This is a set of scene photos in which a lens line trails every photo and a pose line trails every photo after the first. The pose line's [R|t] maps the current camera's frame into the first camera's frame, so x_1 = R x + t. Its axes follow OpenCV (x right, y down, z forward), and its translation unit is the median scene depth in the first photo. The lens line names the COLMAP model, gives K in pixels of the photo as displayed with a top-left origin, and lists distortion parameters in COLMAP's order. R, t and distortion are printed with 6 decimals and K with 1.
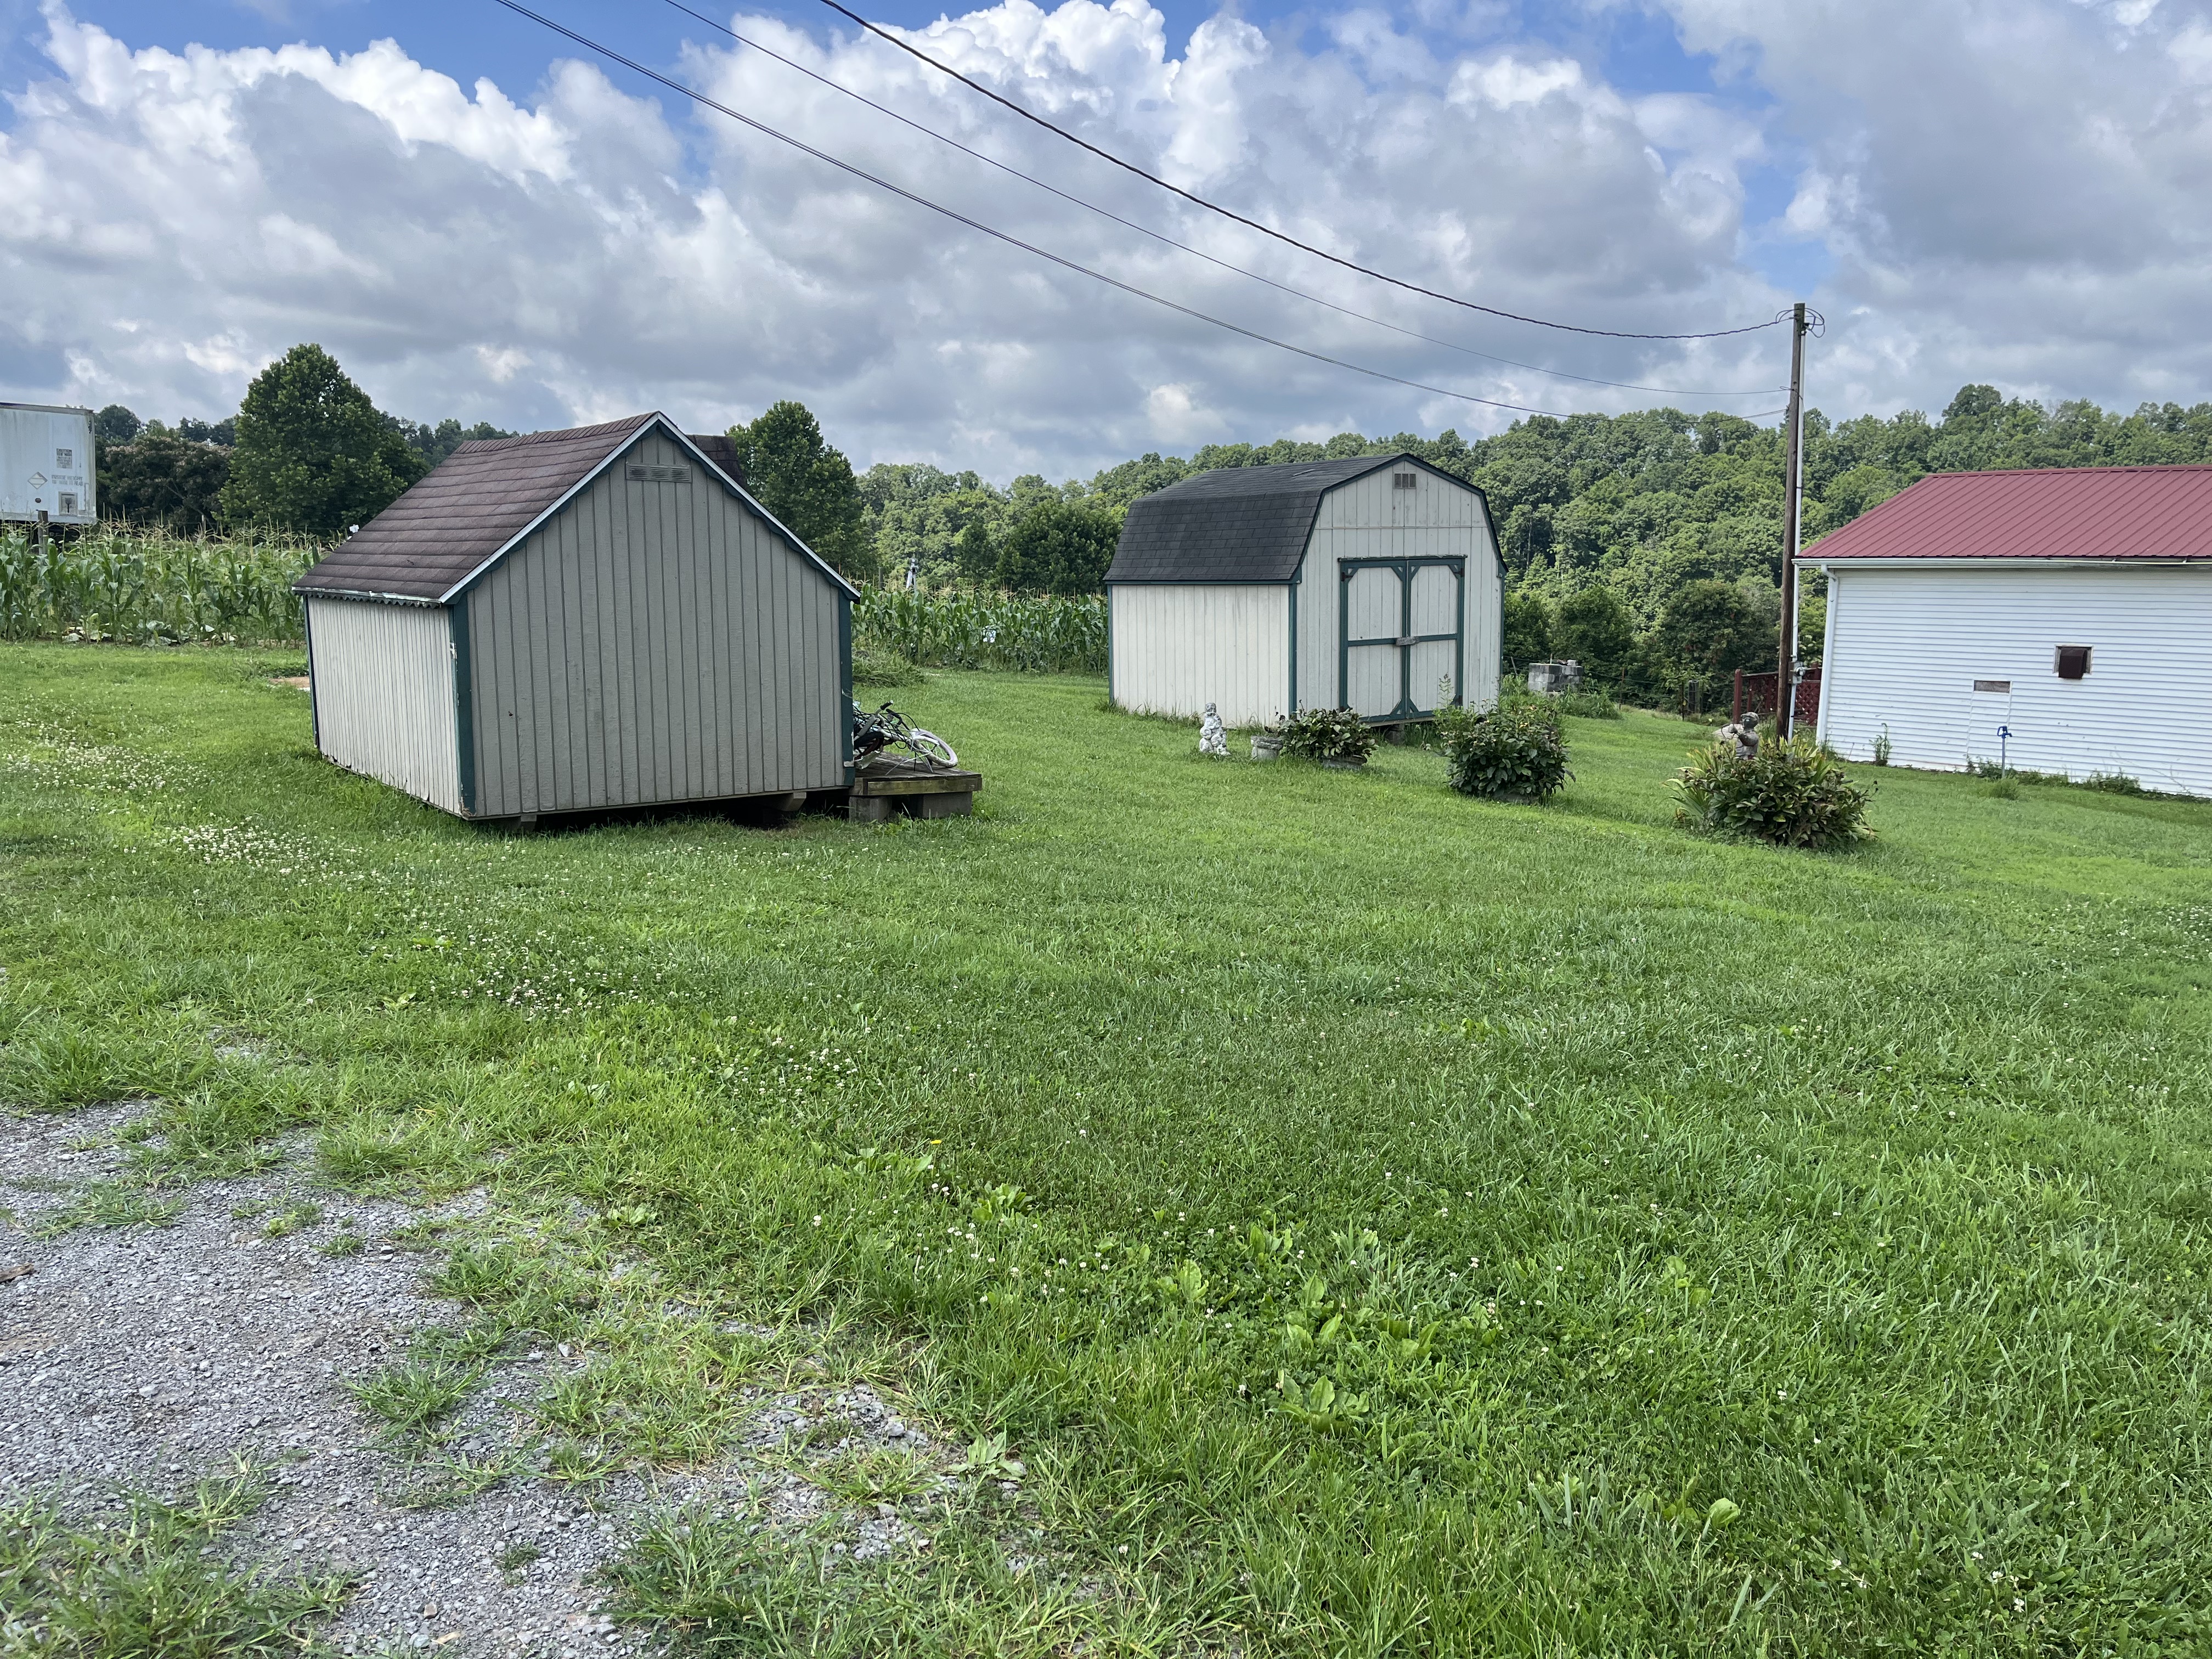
lens RADIAL K [[1673.8, 0, 1107.3], [0, 1673.8, 808.9], [0, 0, 1]] dist [0.057951, -0.075154]
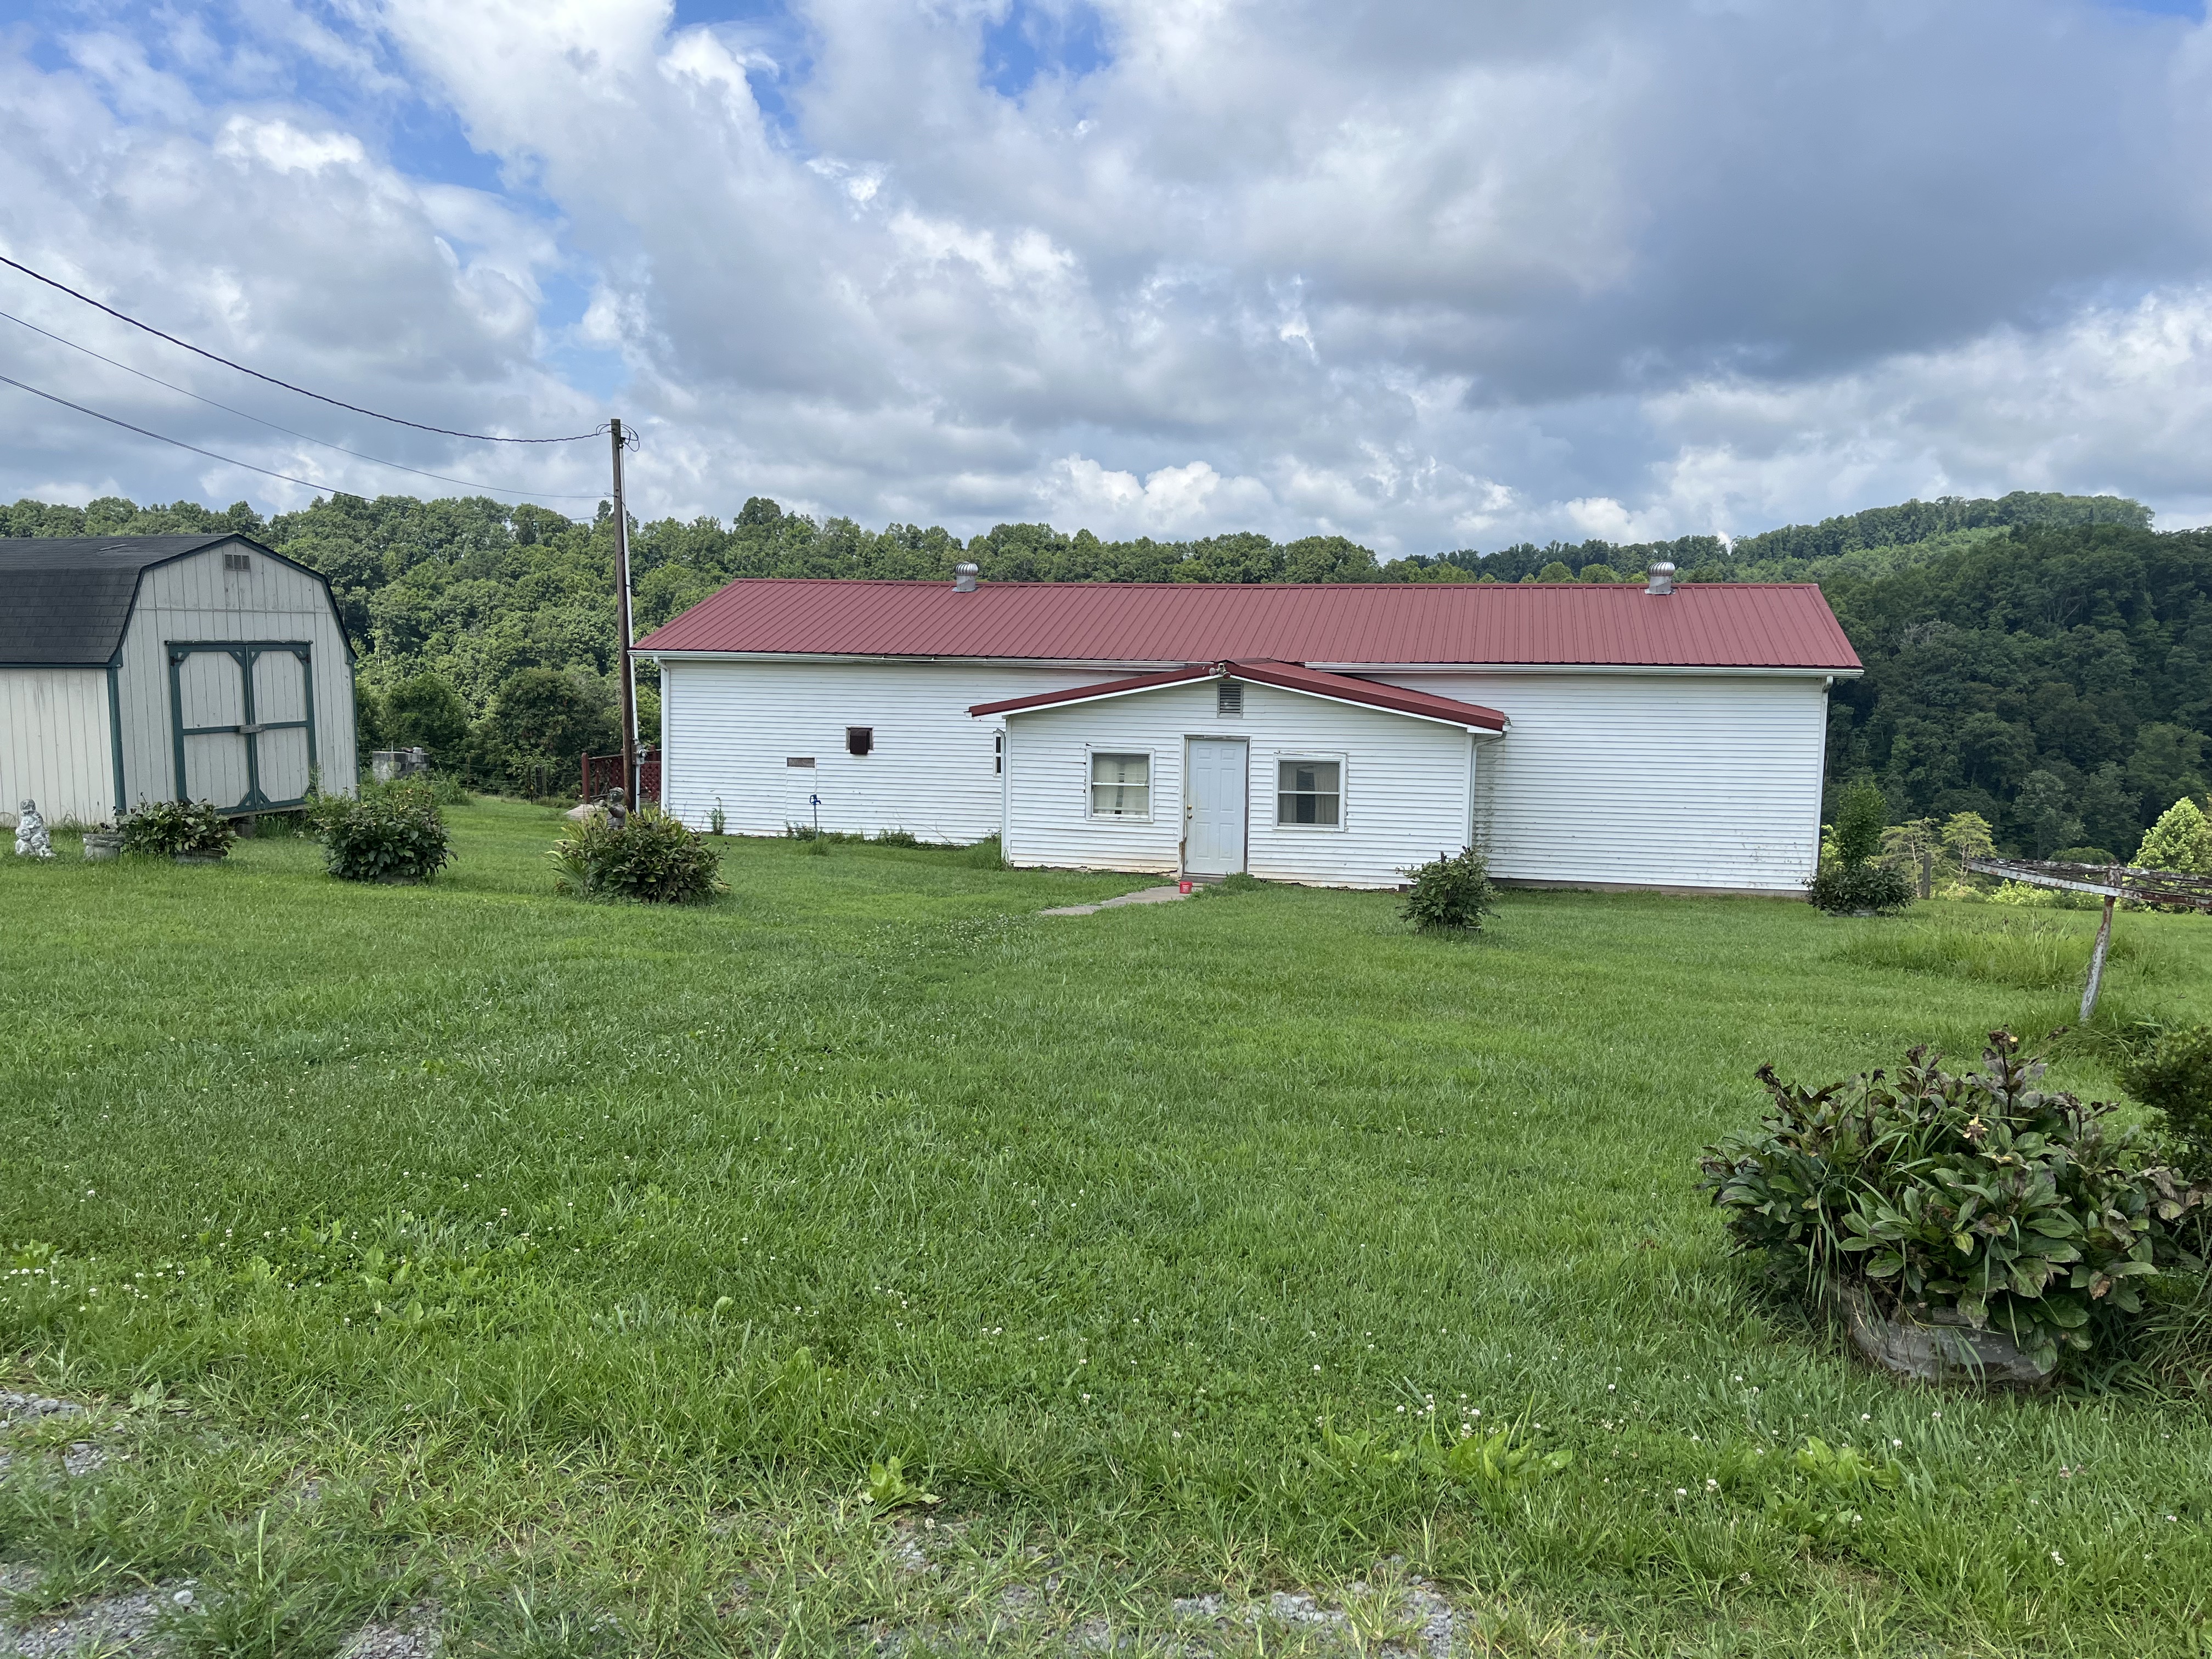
lens RADIAL K [[1673.8, 0, 1132.7], [0, 1673.8, 827.5], [0, 0, 1]] dist [0.057951, -0.075154]
pose [[0.776485, -0.051809, 0.628002, -0.039900], [0.077273, 0.996921, -0.013299, 0.007417], [-0.625380, 0.058854, 0.778098, -0.059925]]
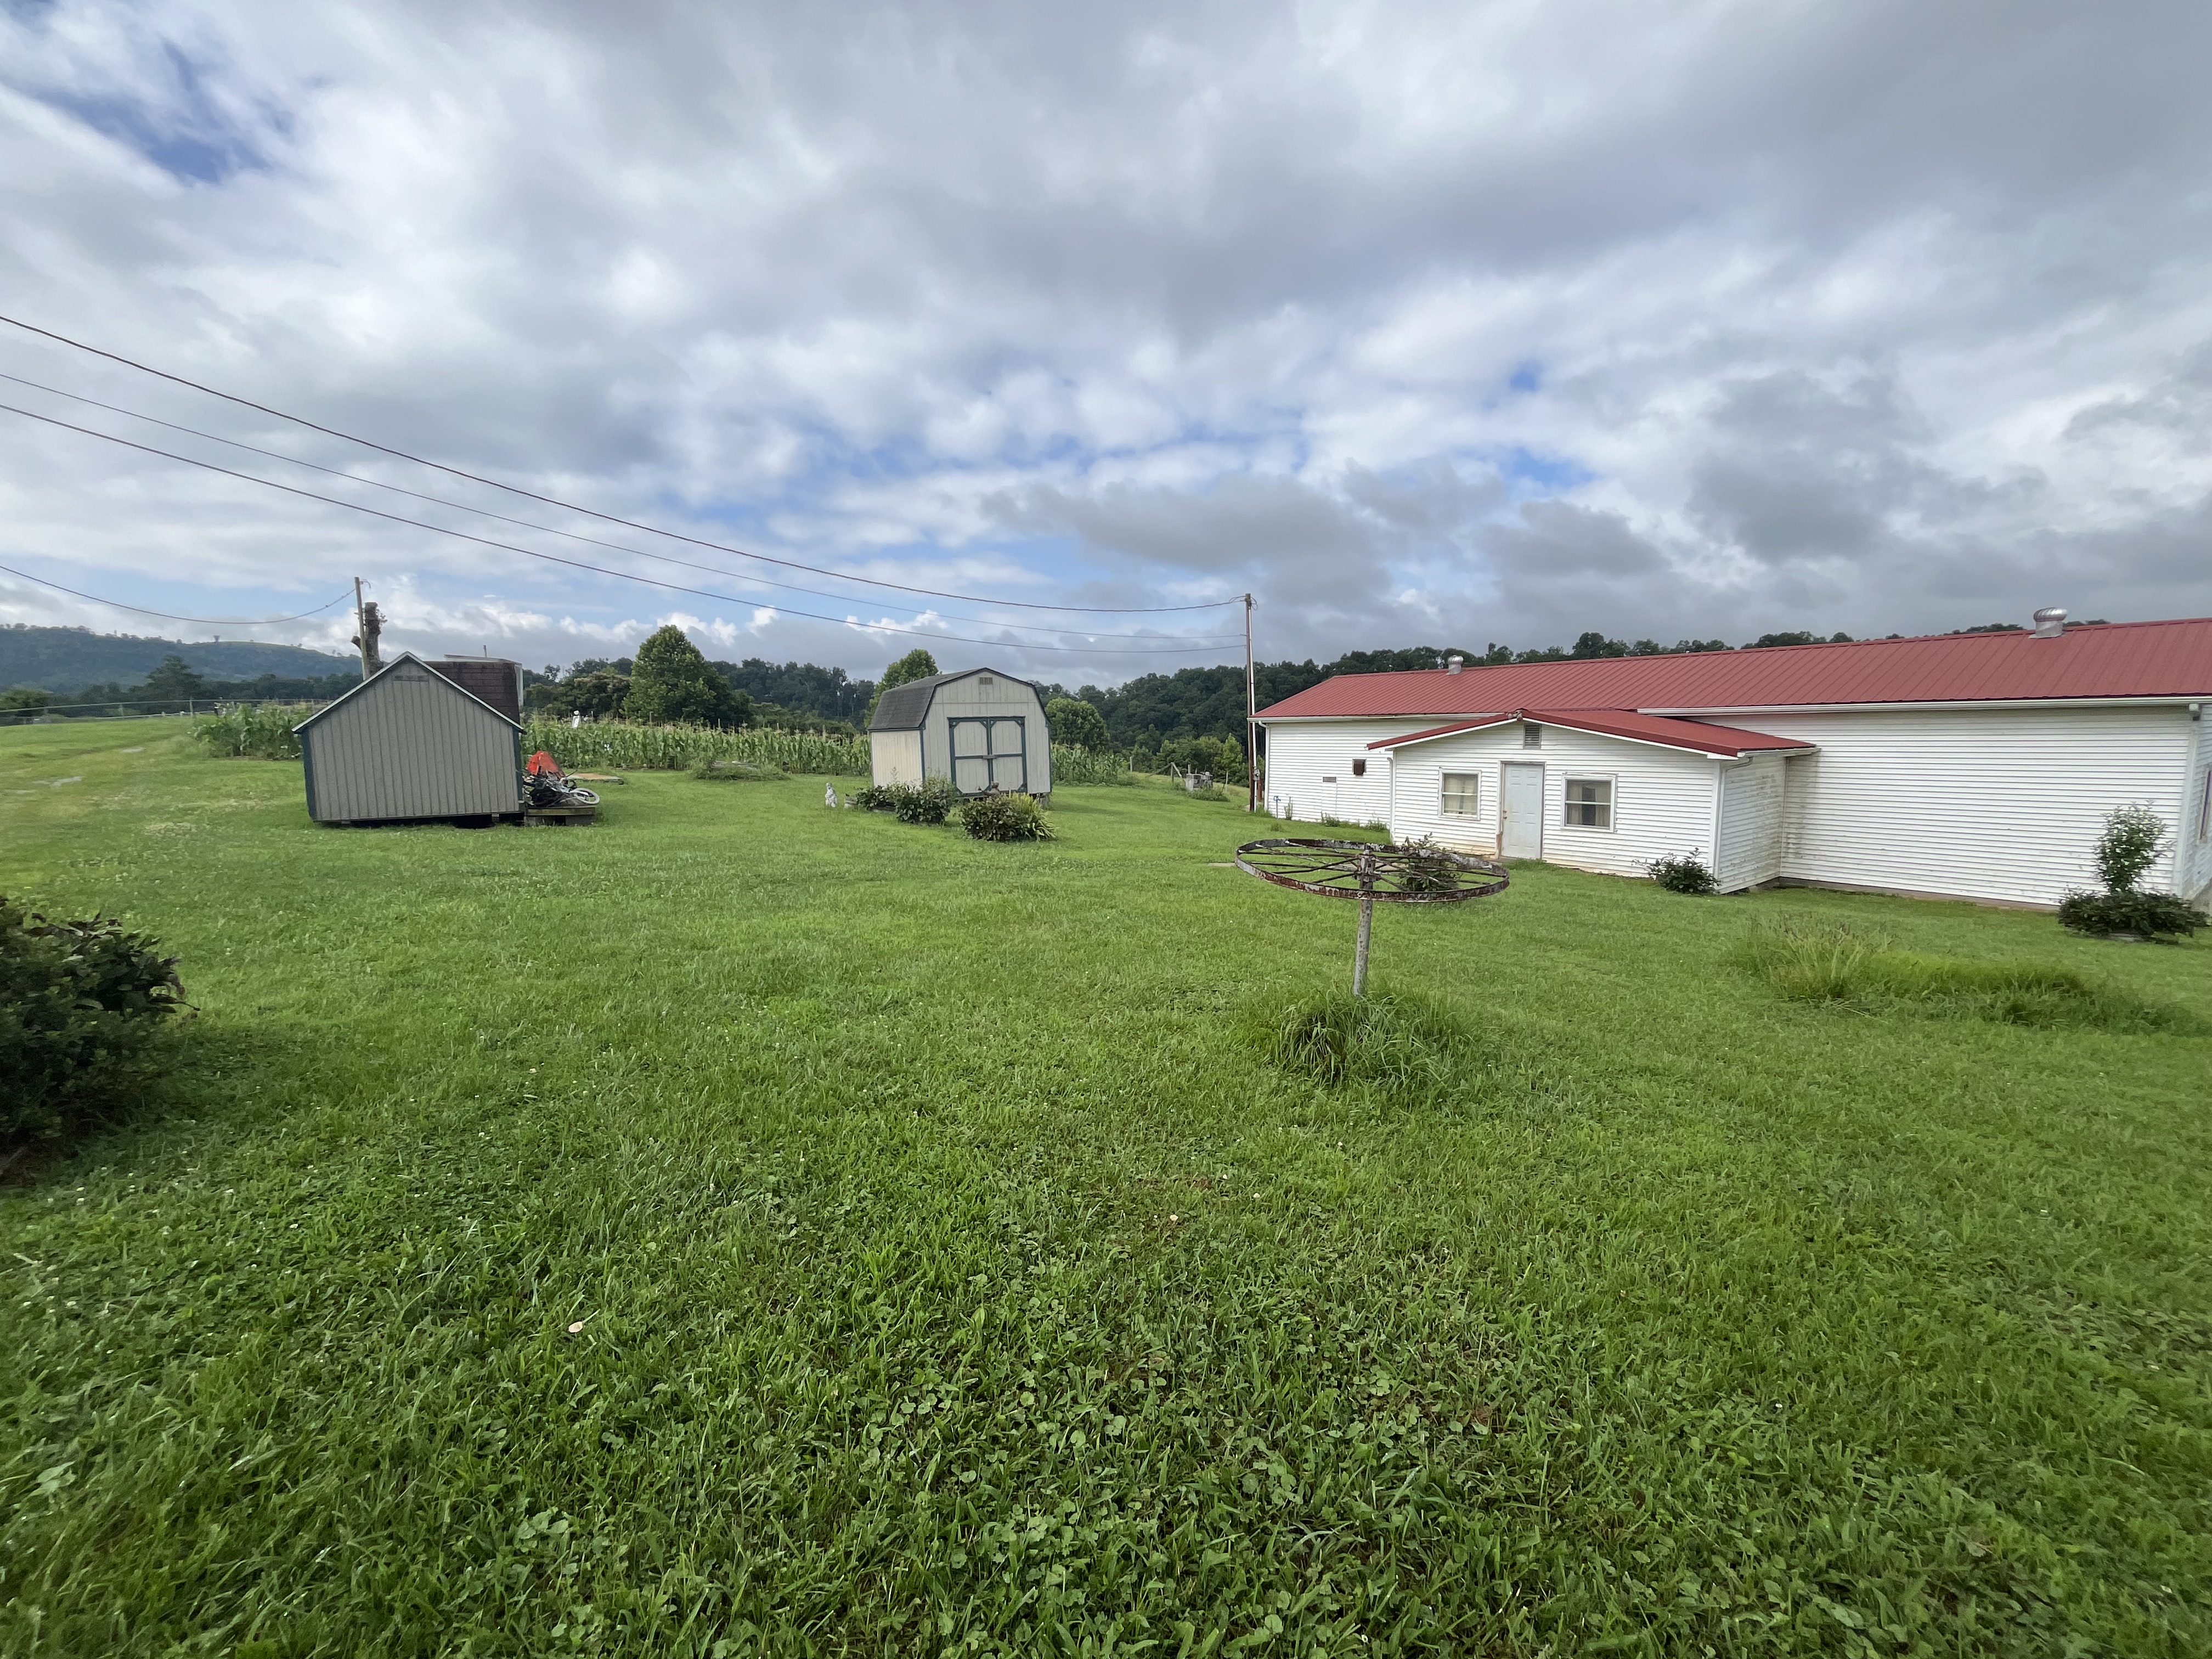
lens RADIAL K [[893.3, 0, 1100.7], [0, 893.3, 842.9], [0, 0, 1]] dist [-0.004101, 0.000030]
pose [[0.999051, -0.005582, -0.043207, 0.367878], [0.004645, 0.999753, -0.021745, 0.032007], [0.043318, 0.021524, 0.998829, -0.102256]]
